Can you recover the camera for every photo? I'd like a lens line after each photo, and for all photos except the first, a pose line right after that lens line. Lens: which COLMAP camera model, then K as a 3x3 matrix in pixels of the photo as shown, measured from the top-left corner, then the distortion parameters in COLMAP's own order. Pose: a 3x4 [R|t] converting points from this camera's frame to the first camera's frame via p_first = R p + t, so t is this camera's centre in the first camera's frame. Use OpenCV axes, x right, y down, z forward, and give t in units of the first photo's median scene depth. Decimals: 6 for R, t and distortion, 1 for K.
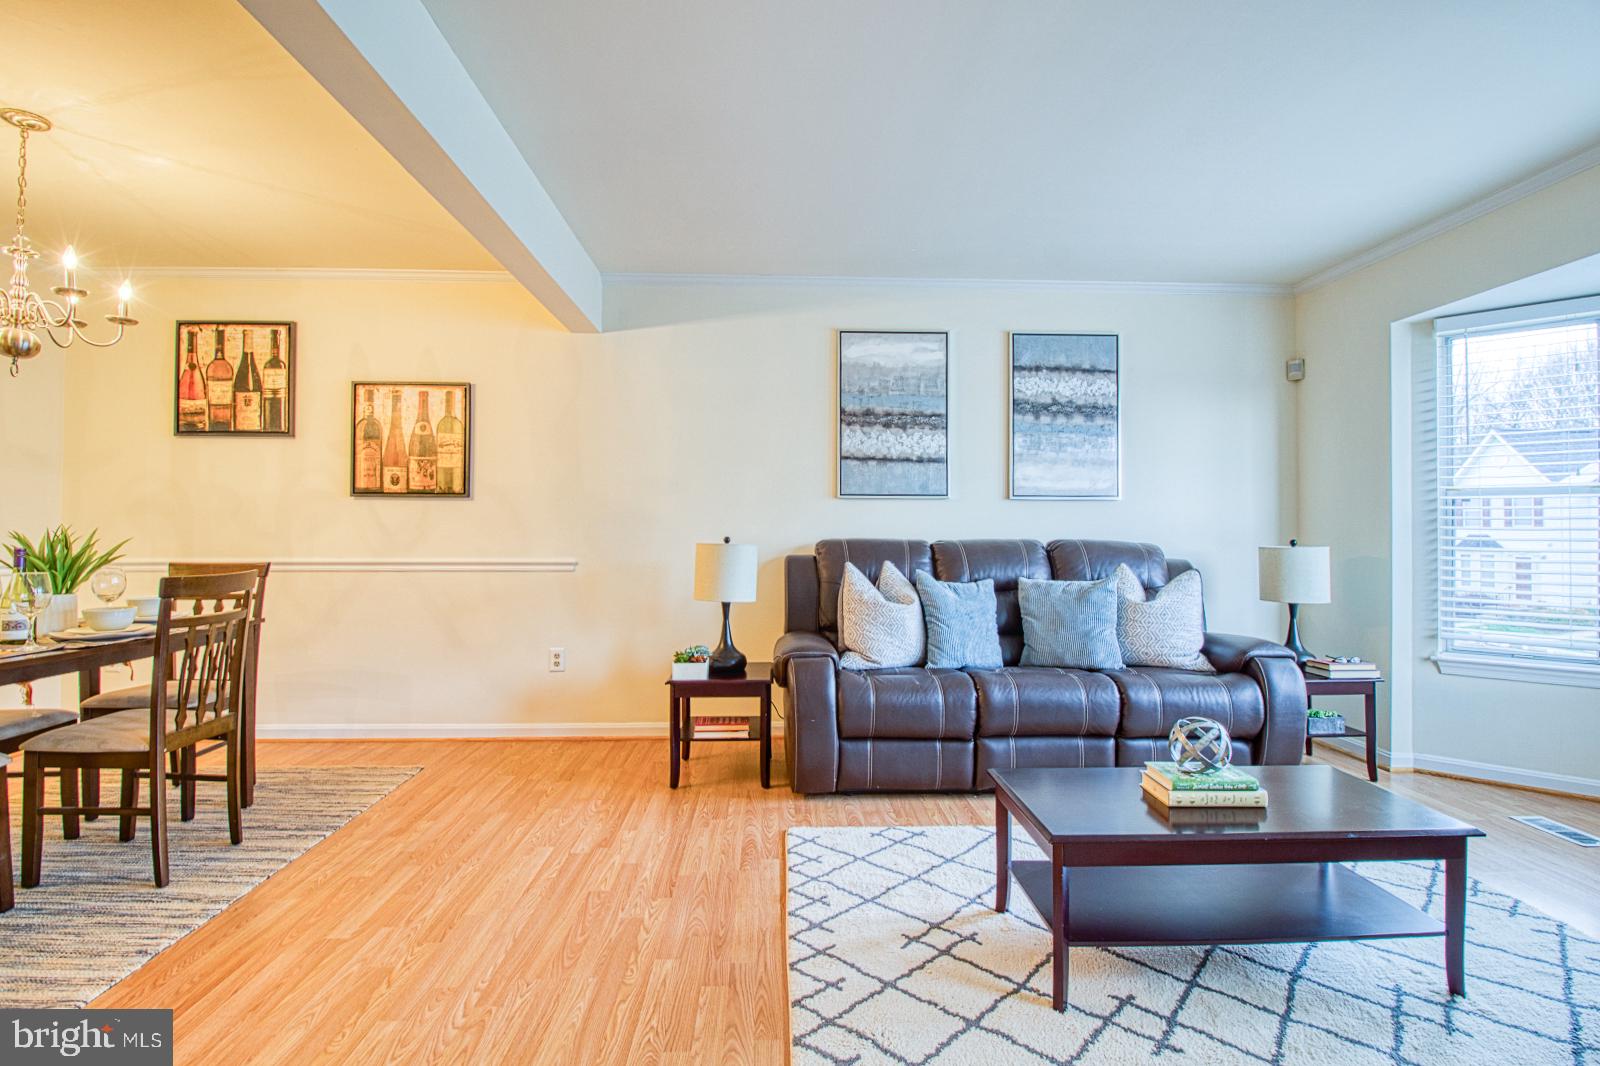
lens RADIAL K [[760.1, 0, 831.6], [0, 760.1, 526.5], [0, 0, 1]] dist [-0.000137, -0.013789]
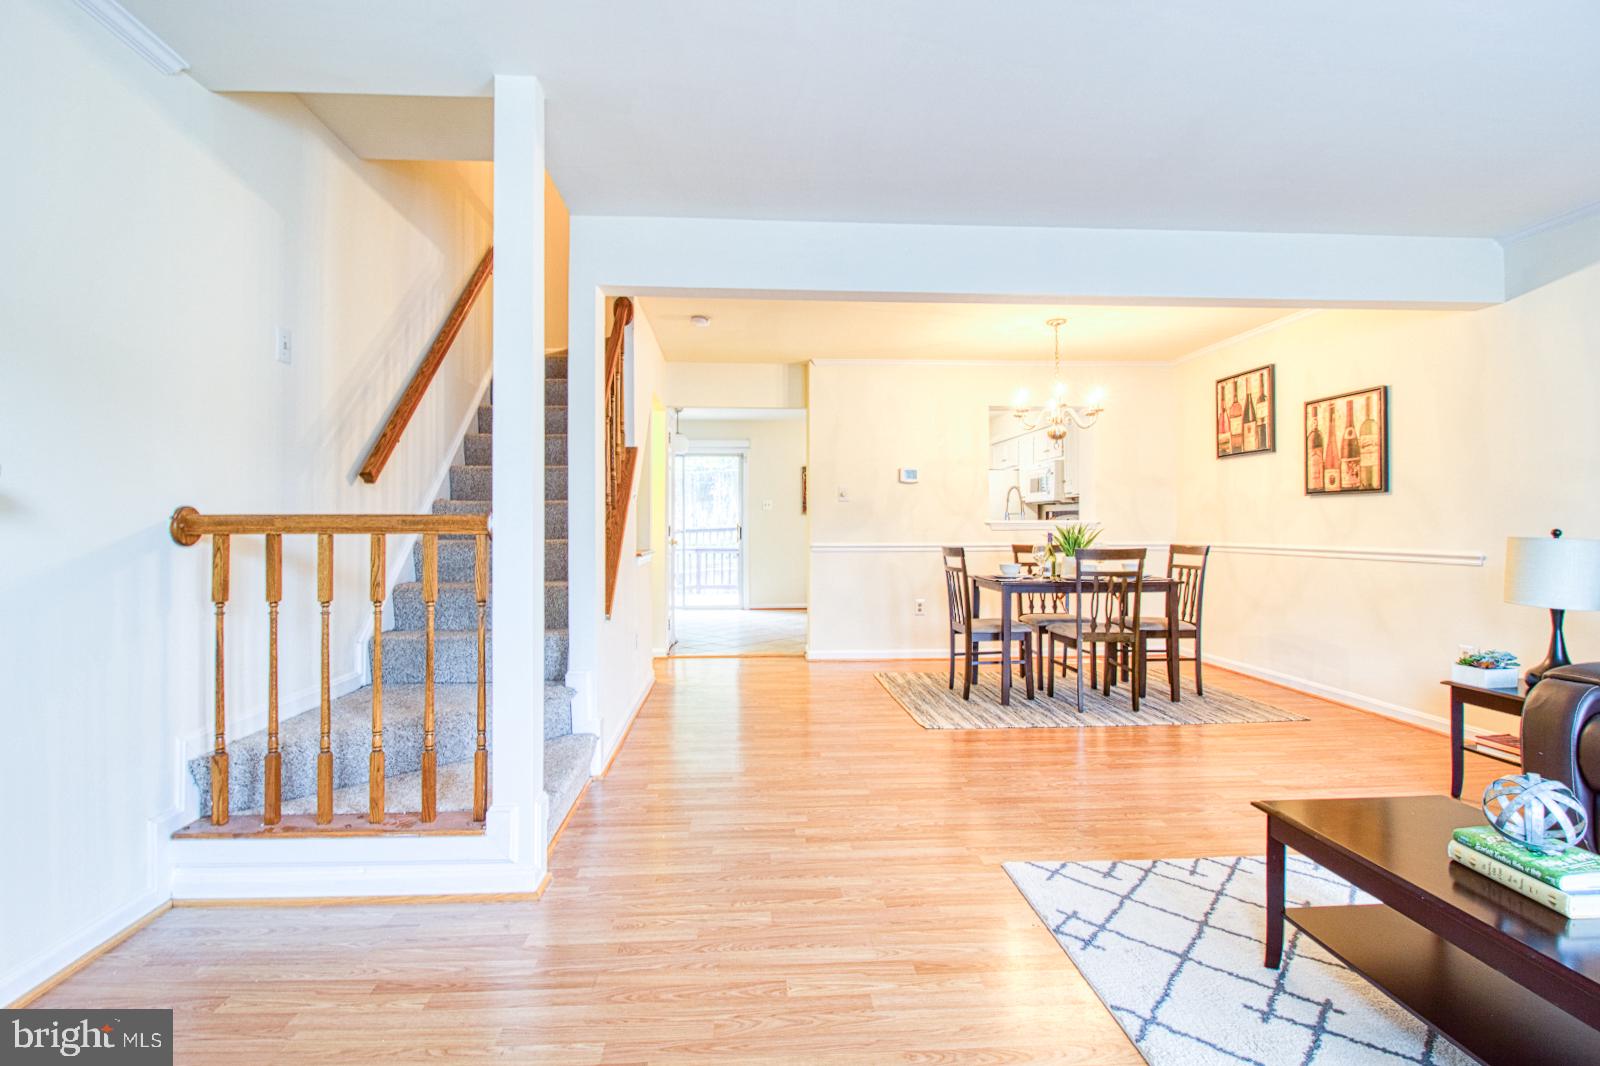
lens RADIAL K [[762.8, 0, 745.2], [0, 762.8, 512.7], [0, 0, 1]] dist [-0.000424, -0.009501]
pose [[-0.035553, -0.018352, -0.999199, 0.634578], [0.009360, 0.999781, -0.018696, 0.002332], [0.999324, -0.010017, -0.035374, 0.134387]]
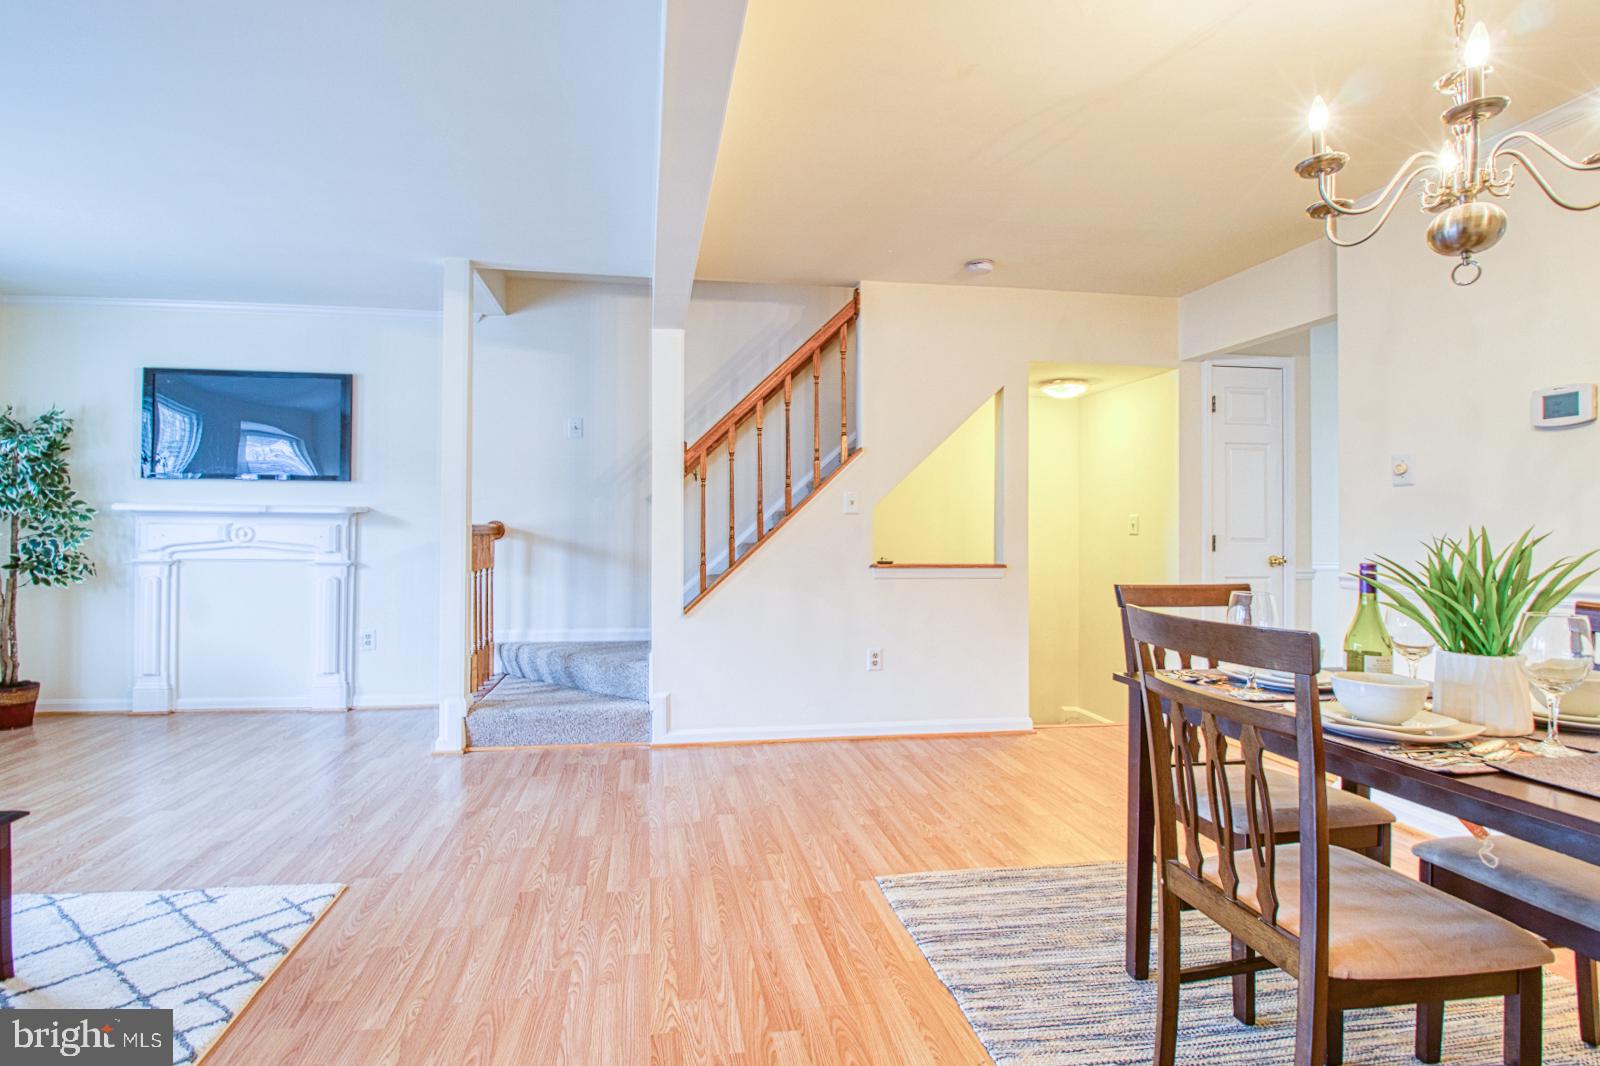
lens RADIAL K [[751.3, 0, 771.2], [0, 751.3, 515.4], [0, 0, 1]] dist [0.000991, -0.010915]
pose [[-0.995901, -0.010116, -0.089880, -0.296667], [-0.007577, 0.999564, -0.028552, 0.005725], [0.090129, -0.027754, -0.995543, 0.957506]]
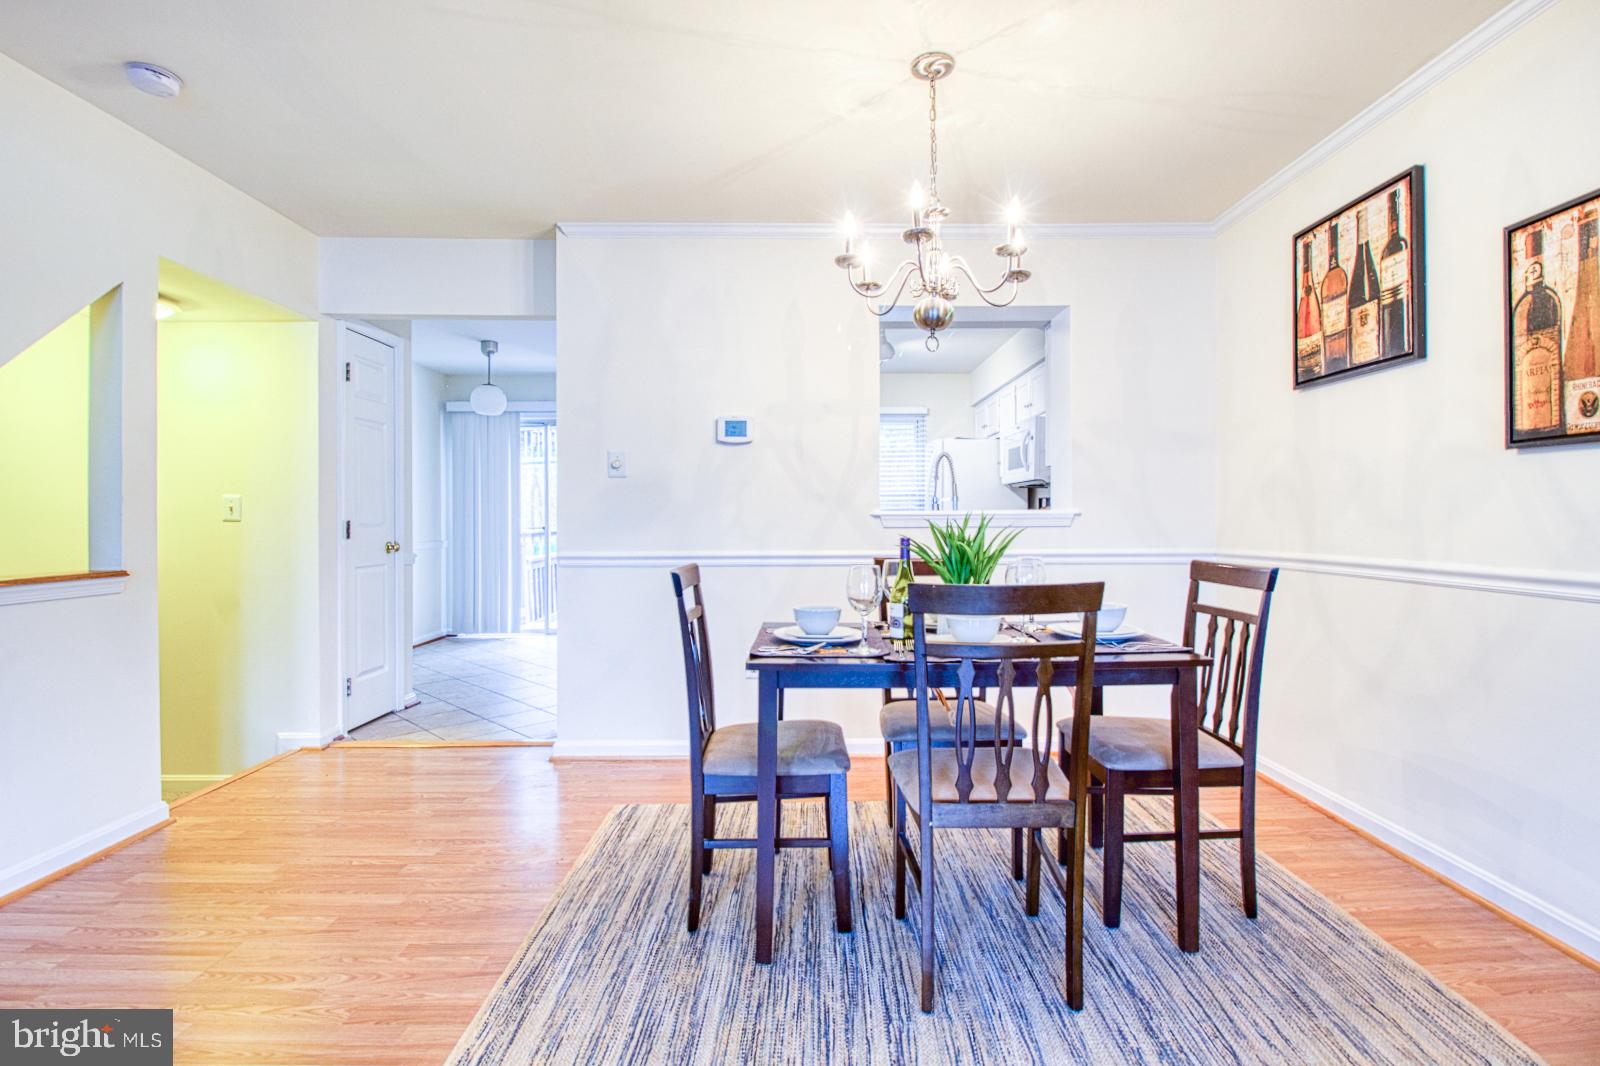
lens RADIAL K [[754.8, 0, 798.7], [0, 754.8, 517.6], [0, 0, 1]] dist [-0.002579, -0.011731]
pose [[-0.057665, -0.001561, -0.998335, -0.095968], [0.011018, 0.999937, -0.002200, 0.002994], [0.998275, -0.011127, -0.057645, 0.546328]]
